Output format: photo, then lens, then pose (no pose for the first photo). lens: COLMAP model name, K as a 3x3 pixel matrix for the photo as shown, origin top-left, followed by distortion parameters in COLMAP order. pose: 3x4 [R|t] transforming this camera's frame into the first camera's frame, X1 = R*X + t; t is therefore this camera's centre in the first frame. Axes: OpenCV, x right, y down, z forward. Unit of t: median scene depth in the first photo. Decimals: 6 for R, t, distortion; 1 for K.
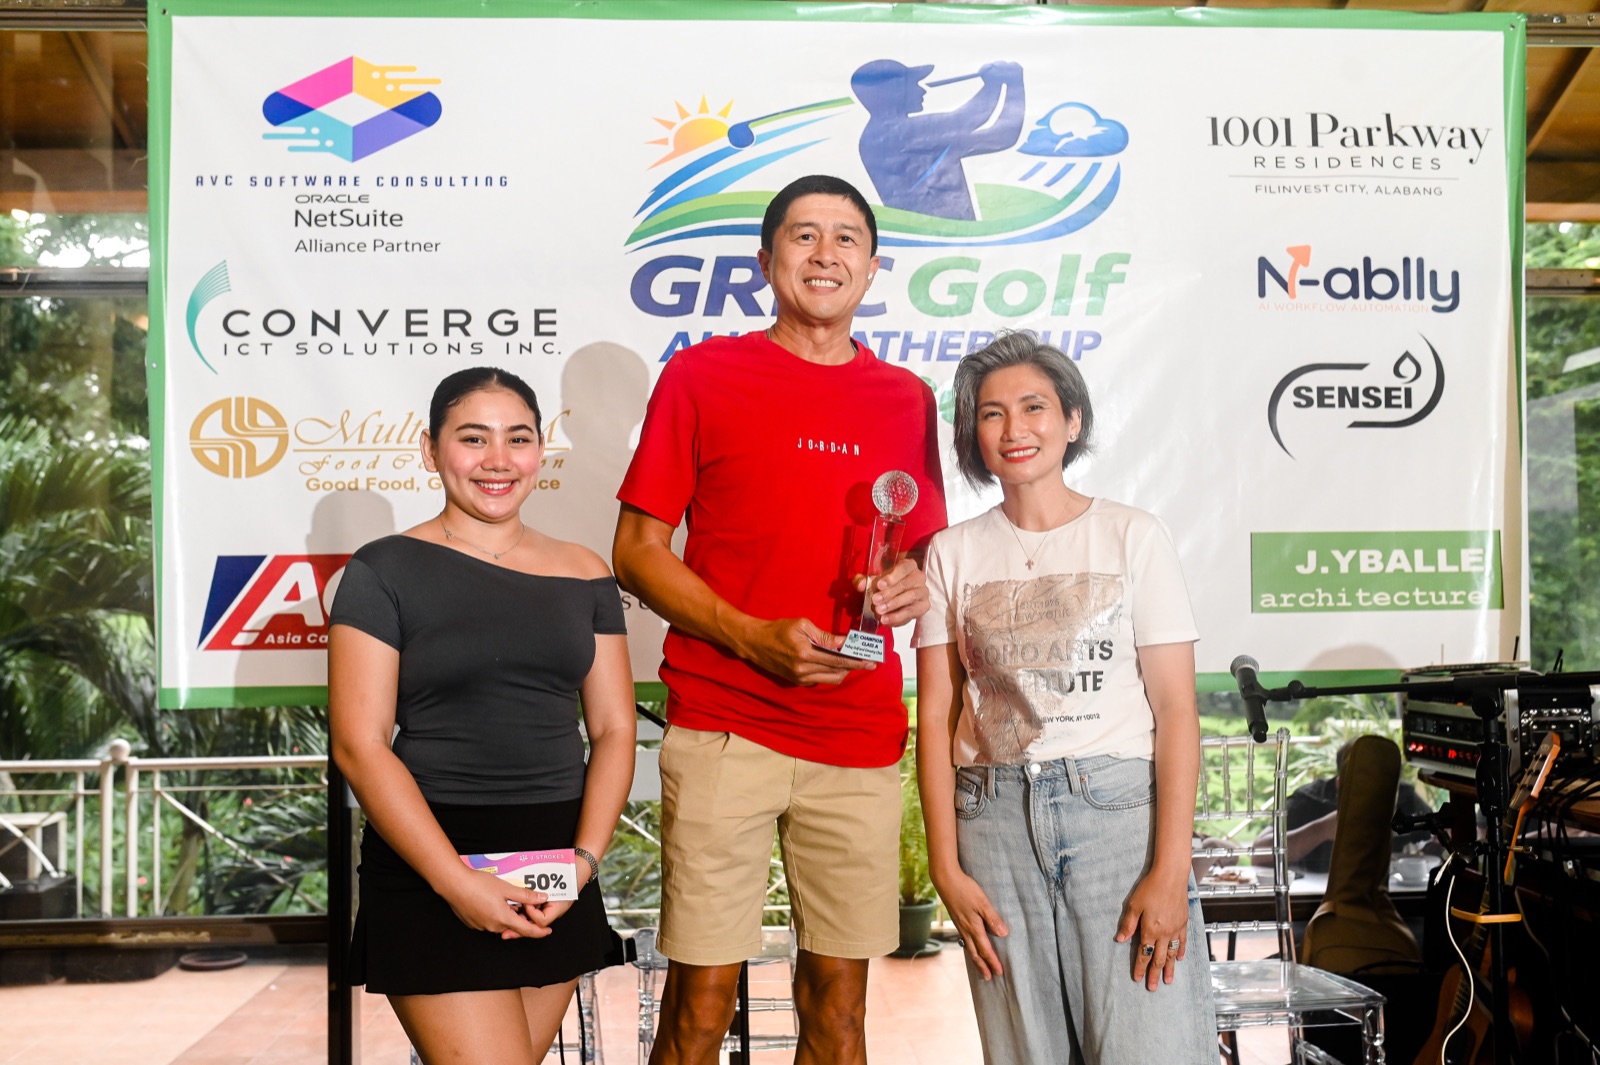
lens RADIAL K [[1520.4, 0, 800.0], [0, 1520.4, 532.5], [0, 0, 1]] dist [-0.050853, 0.000554]
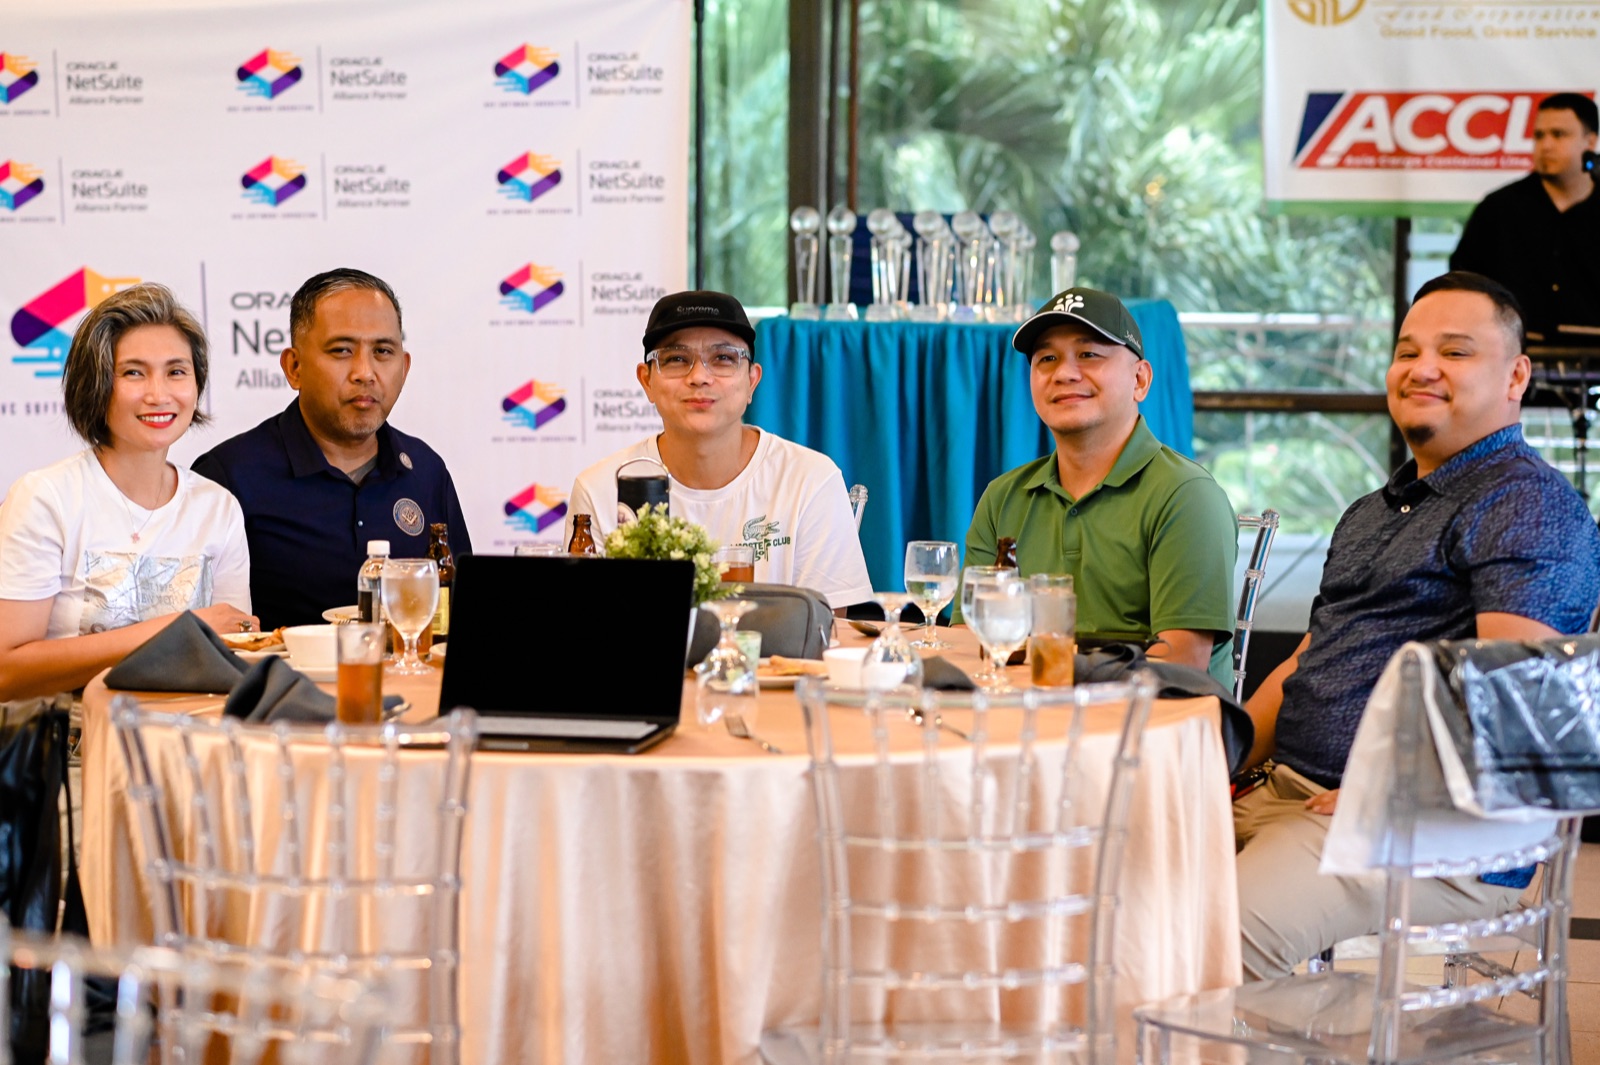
lens RADIAL K [[3926.6, 0, 800.0], [0, 3926.6, 532.5], [0, 0, 1]] dist [-0.018689, -0.045189]
pose [[0.951820, 0.046921, -0.303046, 0.191506], [-0.002080, 0.989190, 0.146626, -0.092593], [0.306650, -0.138932, 0.941628, -2.082568]]
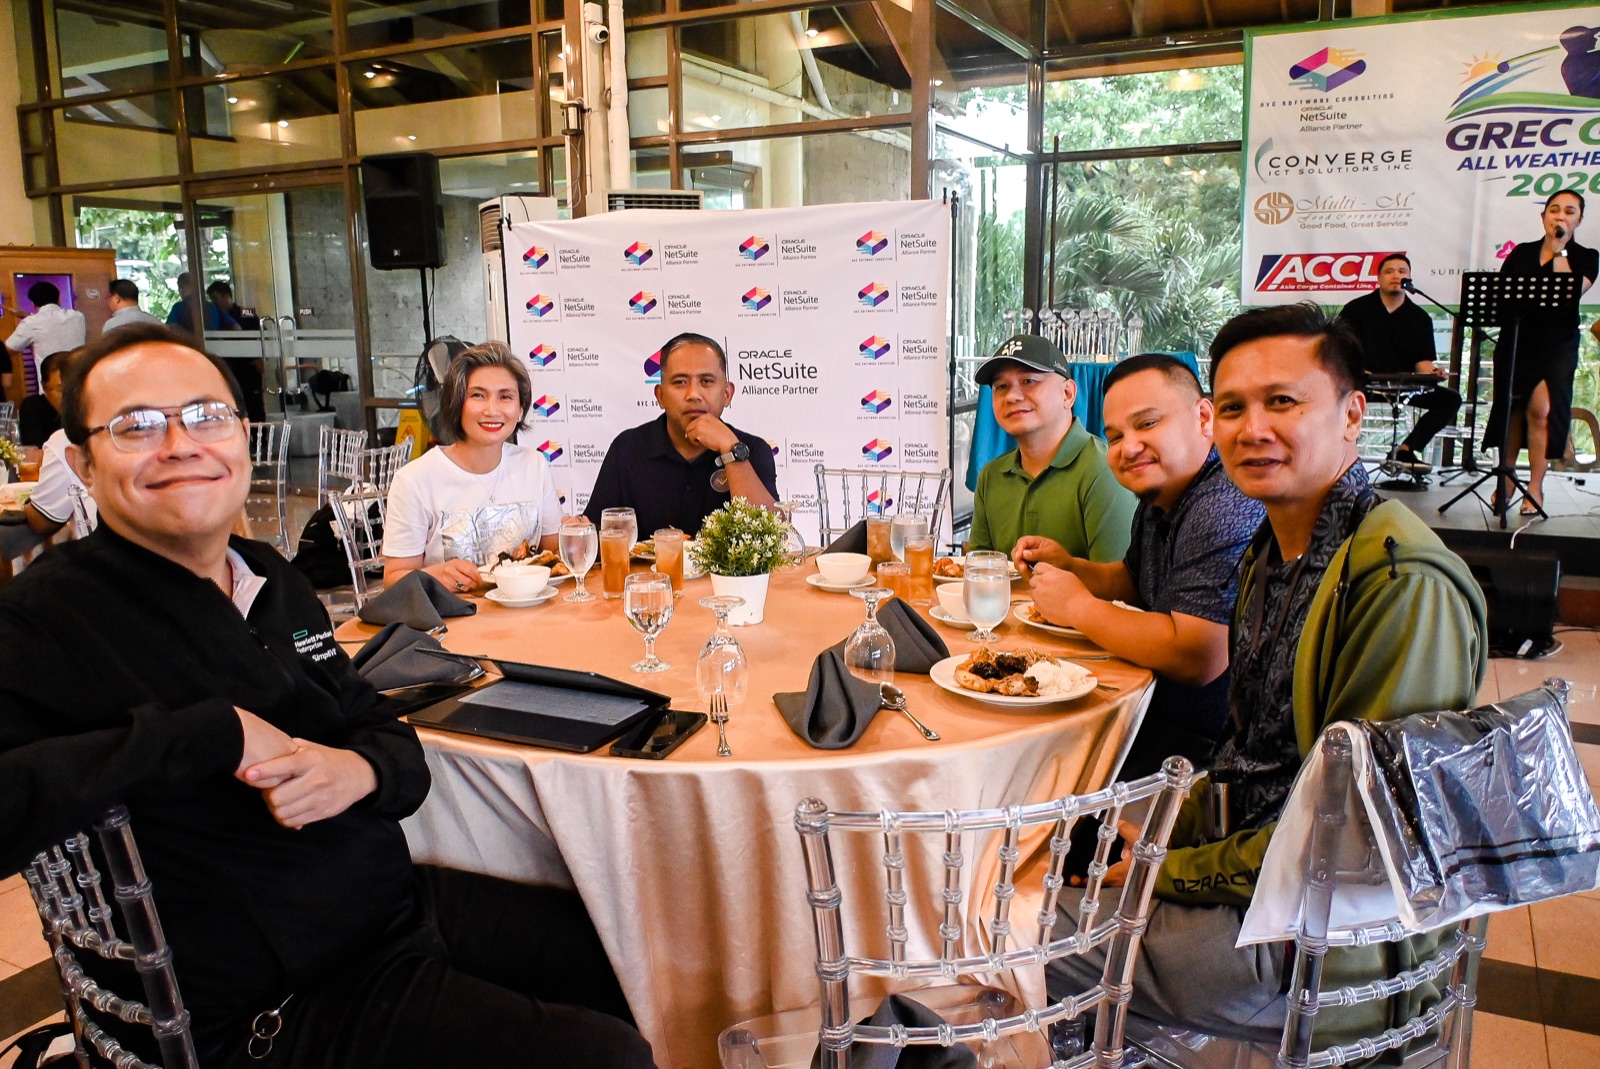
lens RADIAL K [[1240.5, 0, 800.0], [0, 1240.5, 534.5], [0, 0, 1]] dist [-0.013692, -0.020432]
pose [[0.858395, 0.095937, -0.503938, 0.052415], [0.024272, 0.973661, 0.226703, -0.017758], [0.512414, -0.206832, 0.833458, -1.281272]]
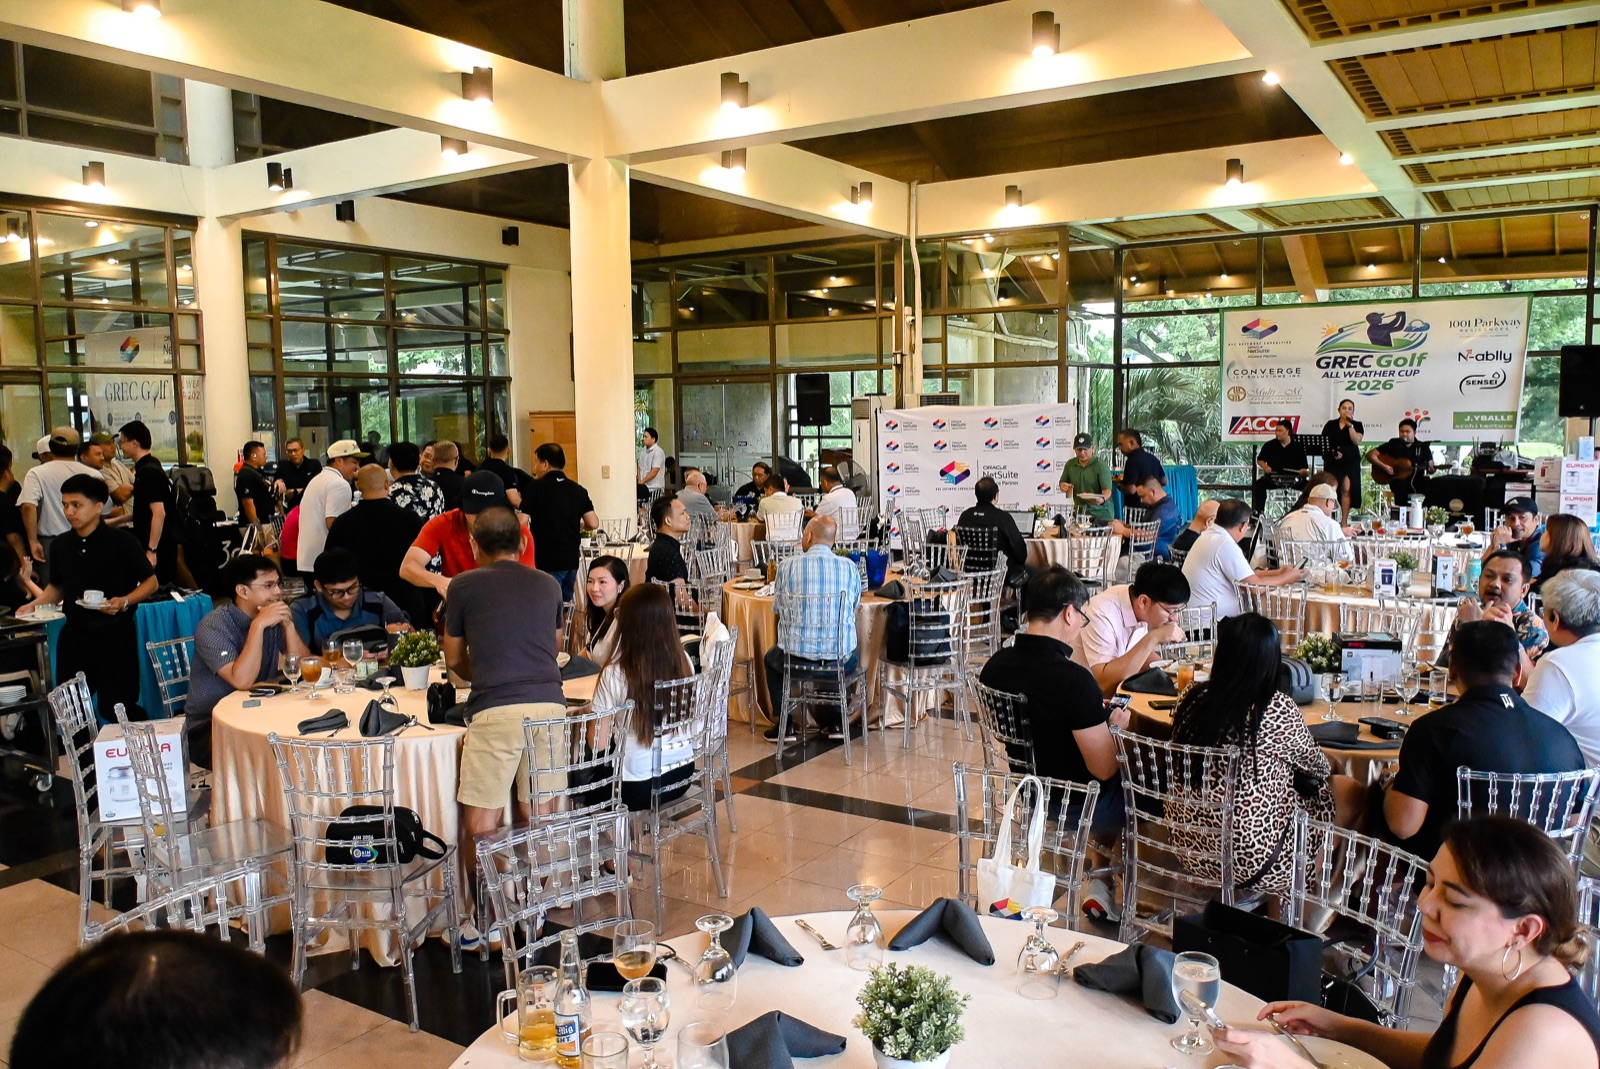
lens RADIAL K [[1234.3, 0, 800.0], [0, 1234.3, 534.5], [0, 0, 1]] dist [-0.014700, -0.000481]
pose [[0.808219, 0.059032, -0.585916, 0.929519], [0.034747, 0.988449, 0.147518, -0.261167], [0.587857, -0.139586, 0.796831, -3.334362]]
